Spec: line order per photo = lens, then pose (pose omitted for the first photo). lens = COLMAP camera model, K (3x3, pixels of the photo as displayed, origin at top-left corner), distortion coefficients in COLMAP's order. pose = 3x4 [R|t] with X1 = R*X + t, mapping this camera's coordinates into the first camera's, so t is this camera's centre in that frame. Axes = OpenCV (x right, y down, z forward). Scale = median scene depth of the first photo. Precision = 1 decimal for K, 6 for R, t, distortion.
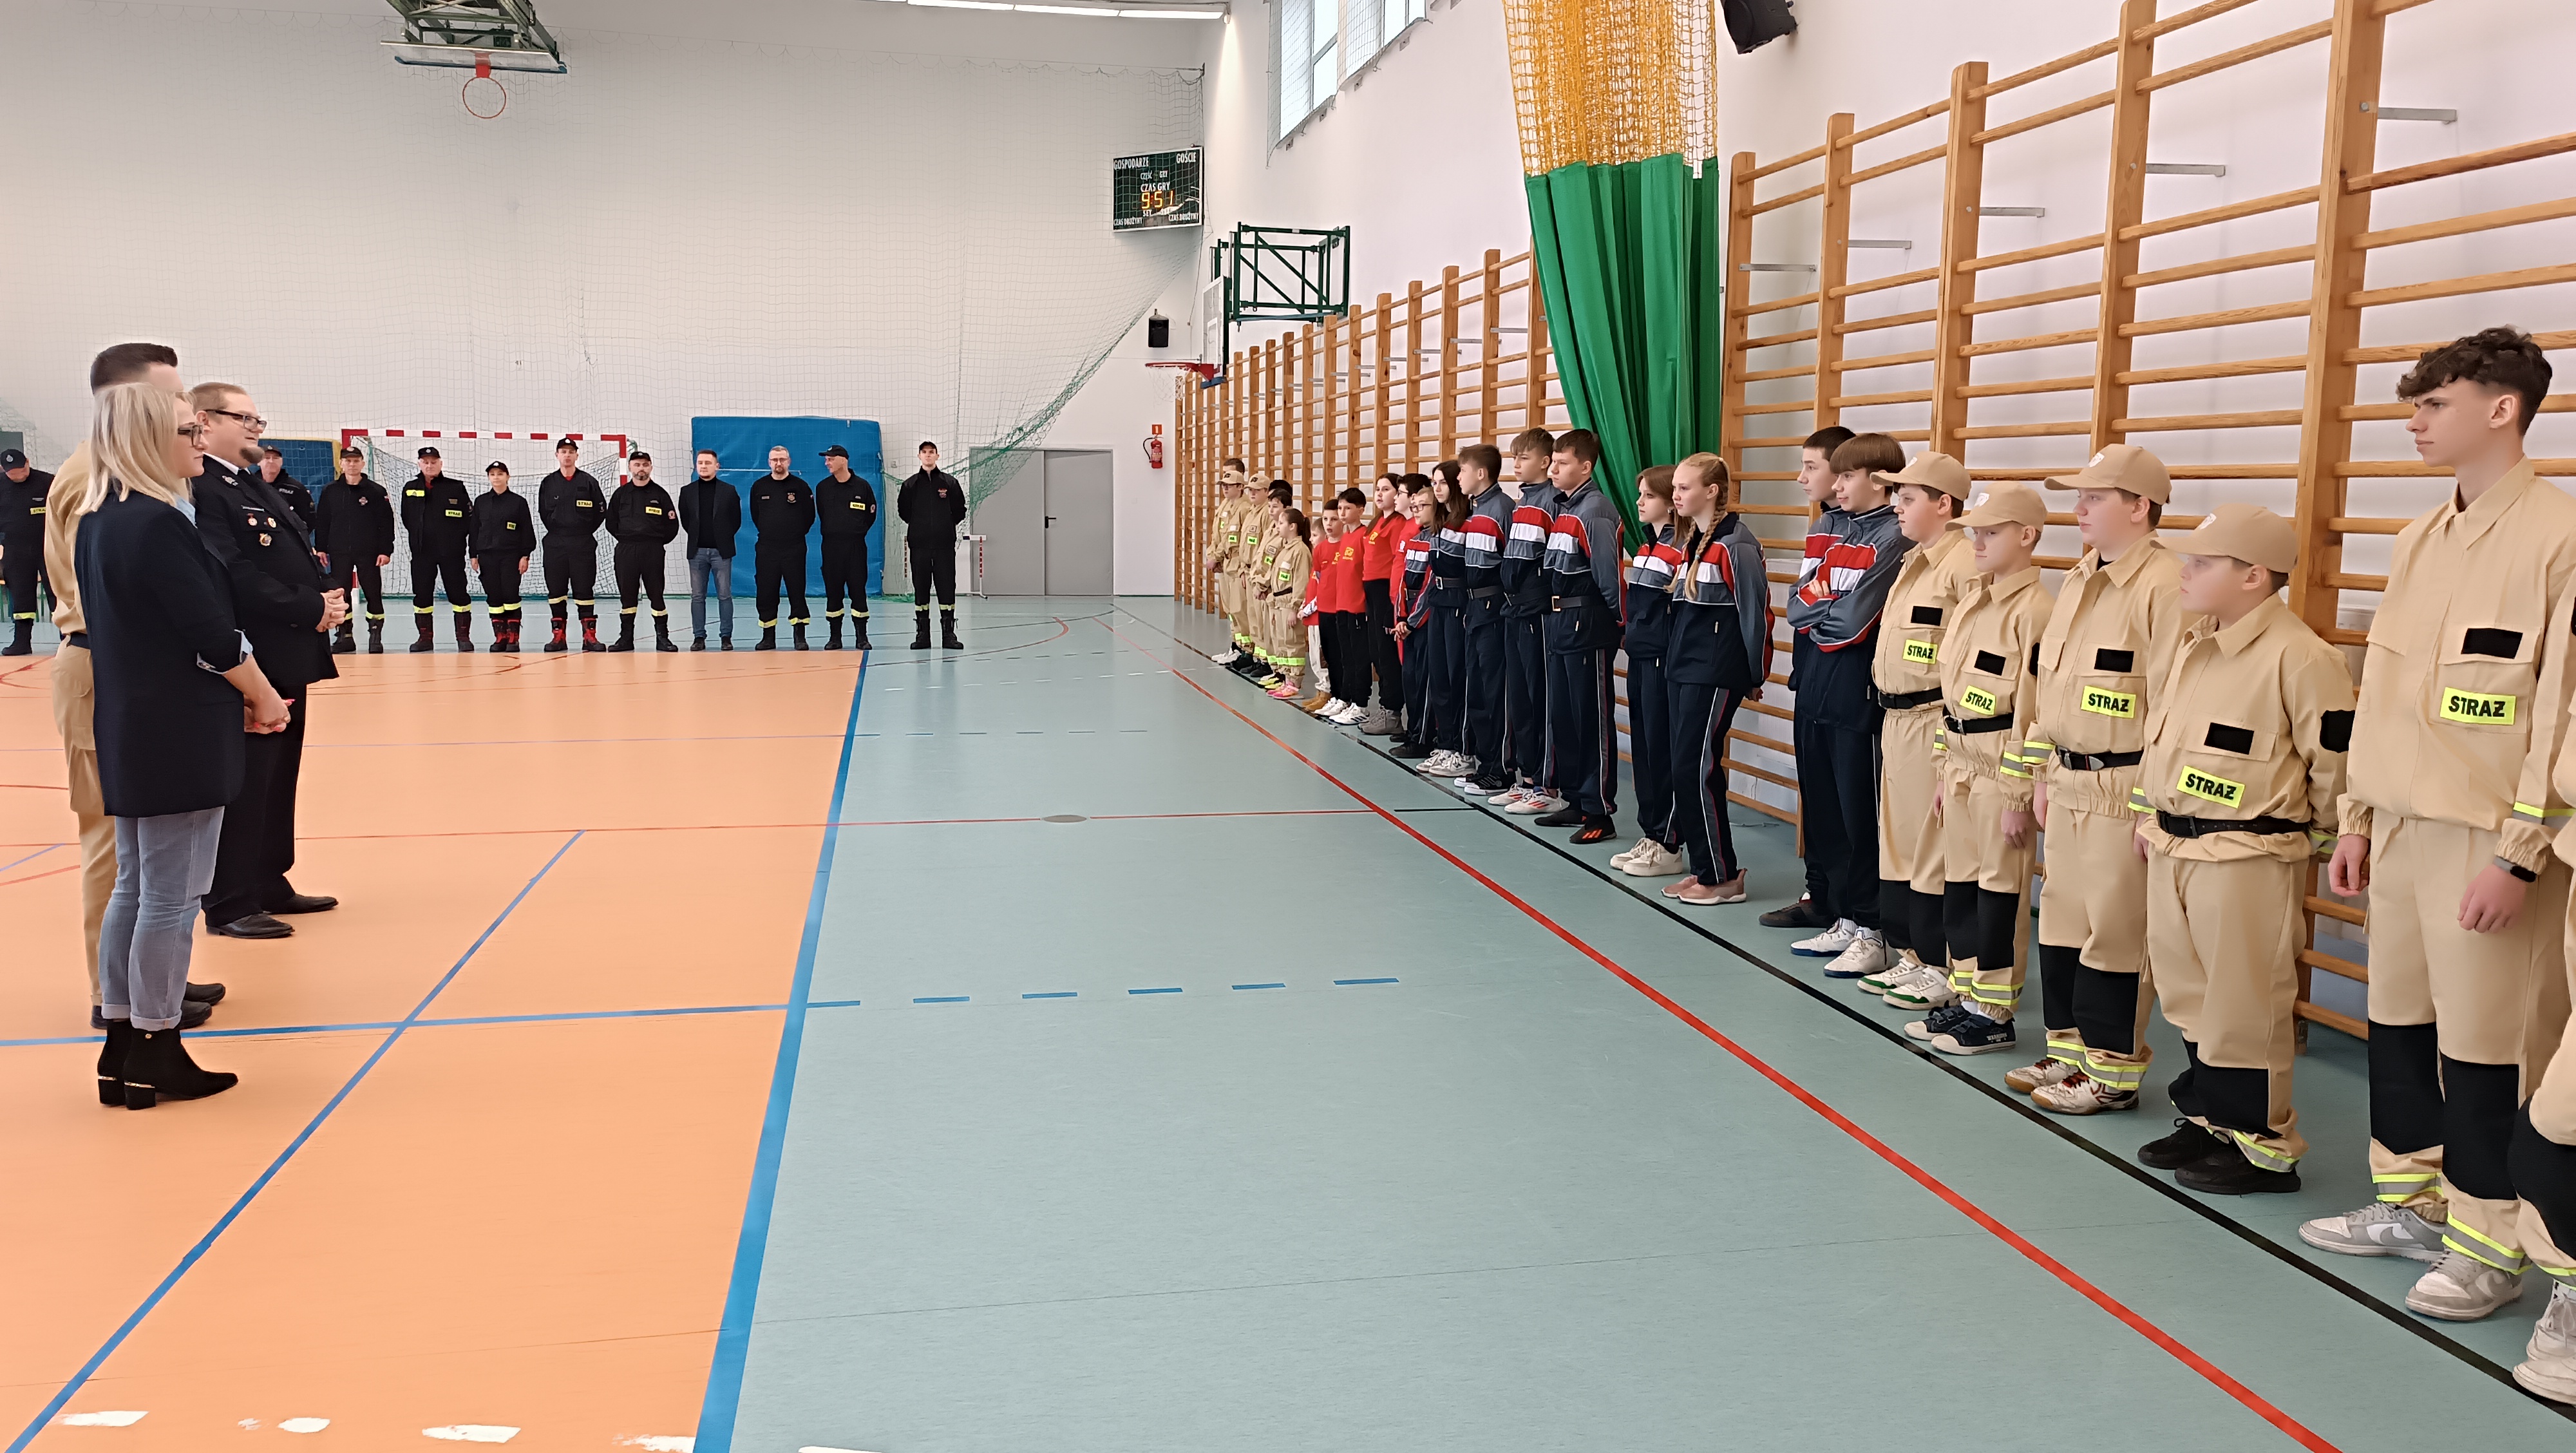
lens RADIAL K [[1873.6, 0, 1283.2], [0, 1873.6, 710.4], [0, 0, 1]] dist [0.032980, -0.018750]
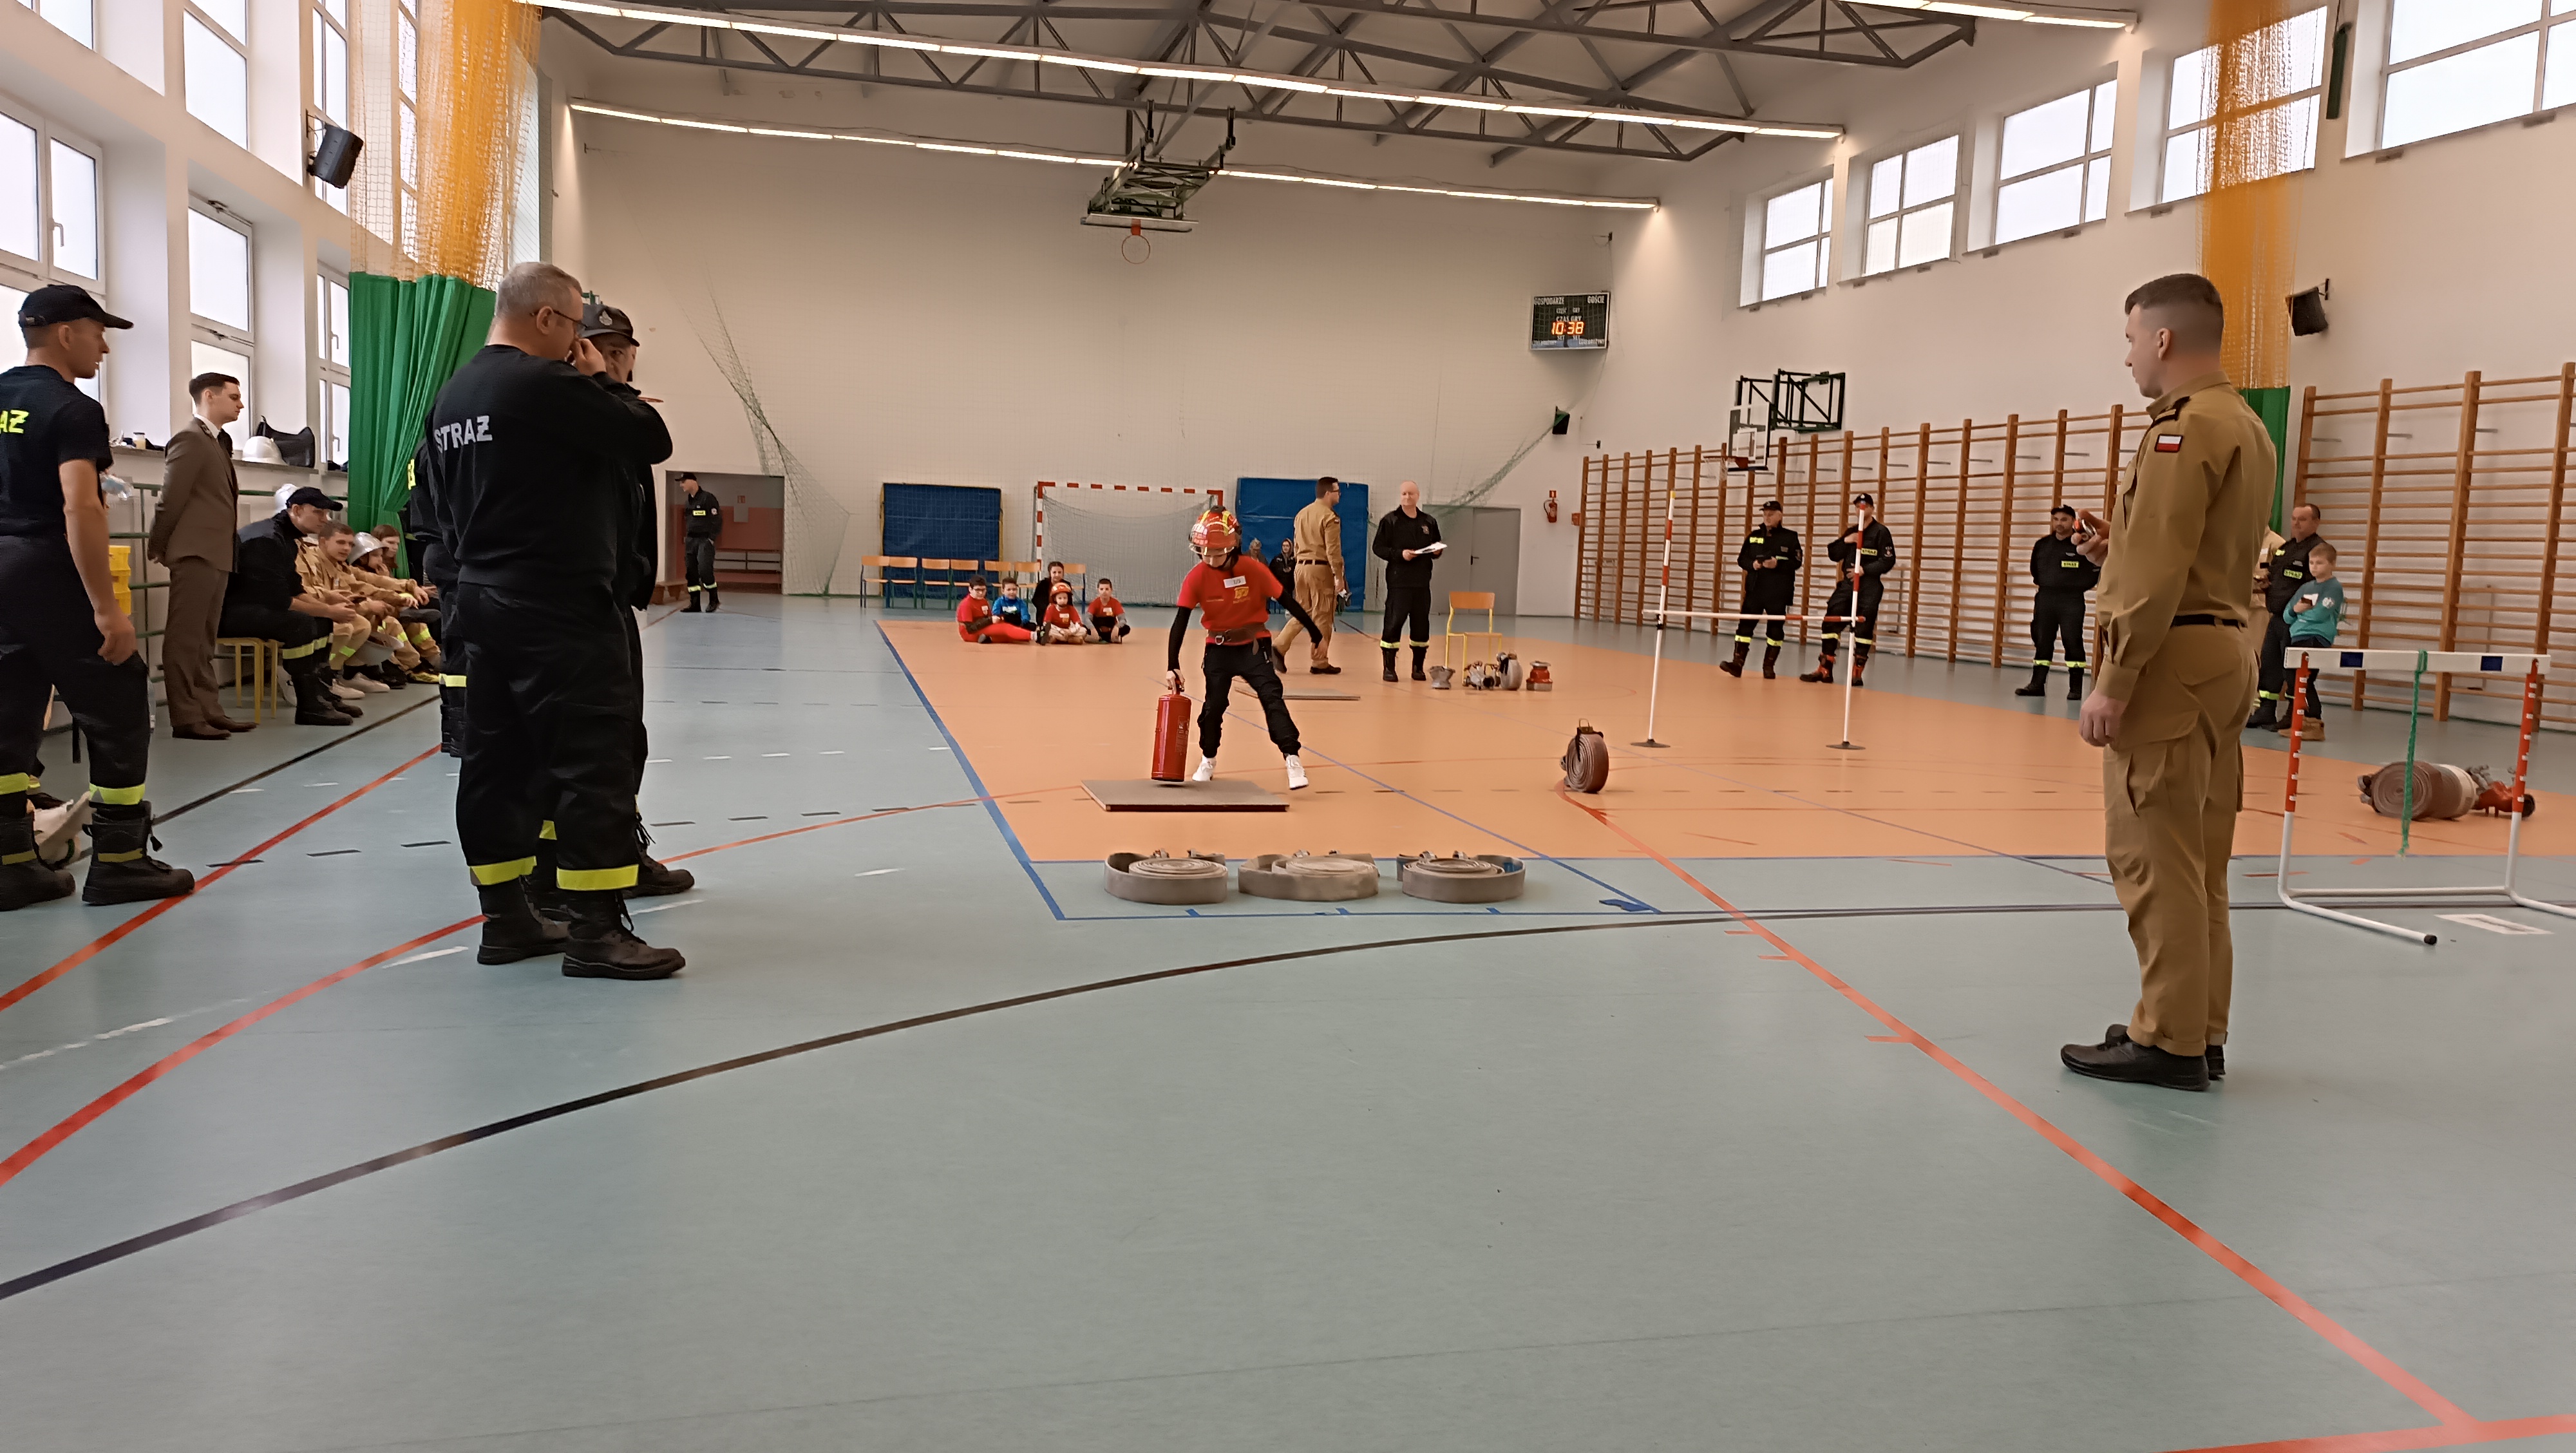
lens RADIAL K [[1873.6, 0, 1283.2], [0, 1873.6, 710.4], [0, 0, 1]] dist [0.032980, -0.018750]
pose [[0.998698, 0.021797, 0.046129, -0.376800], [-0.020487, 0.999378, -0.028695, 0.058652], [-0.046726, 0.027712, 0.998523, -0.403493]]
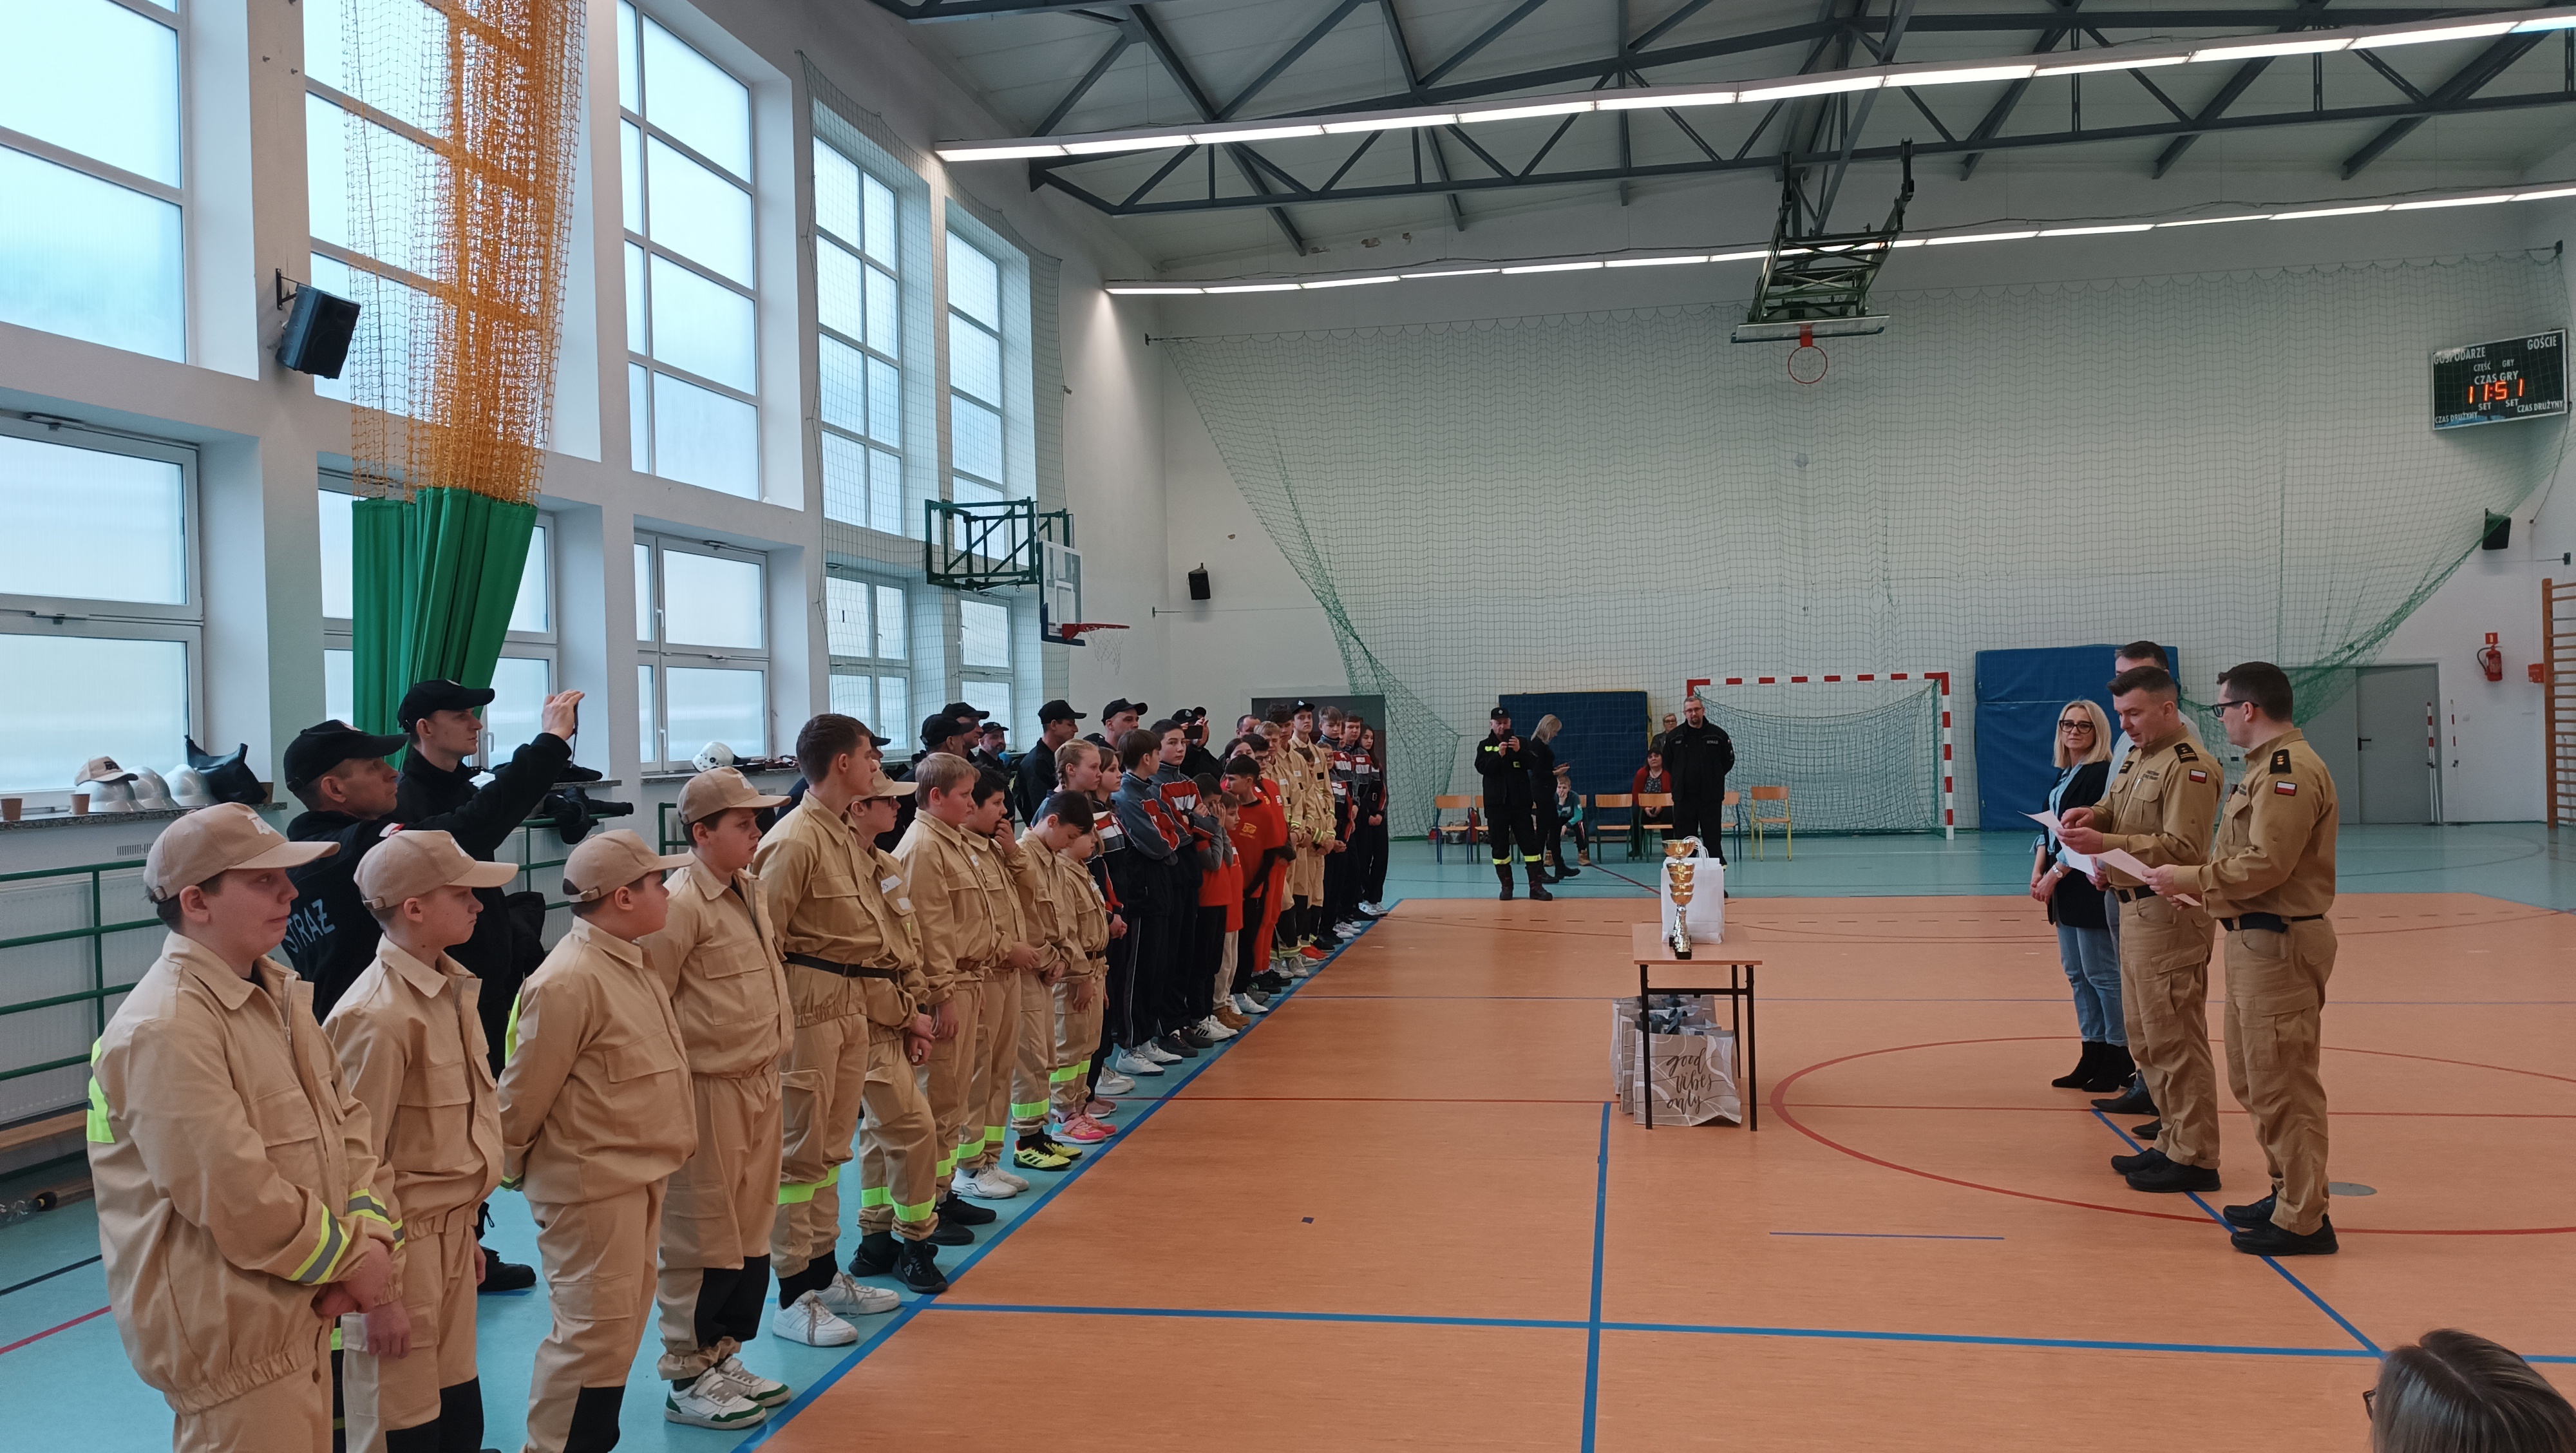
lens RADIAL K [[1873.6, 0, 1283.2], [0, 1873.6, 710.4], [0, 0, 1]] dist [0.032980, -0.018750]
pose [[0.927750, -0.038031, -0.371260, -0.316297], [-0.006112, 0.993112, -0.117008, -0.005682], [0.373153, 0.110823, 0.921127, -0.063910]]
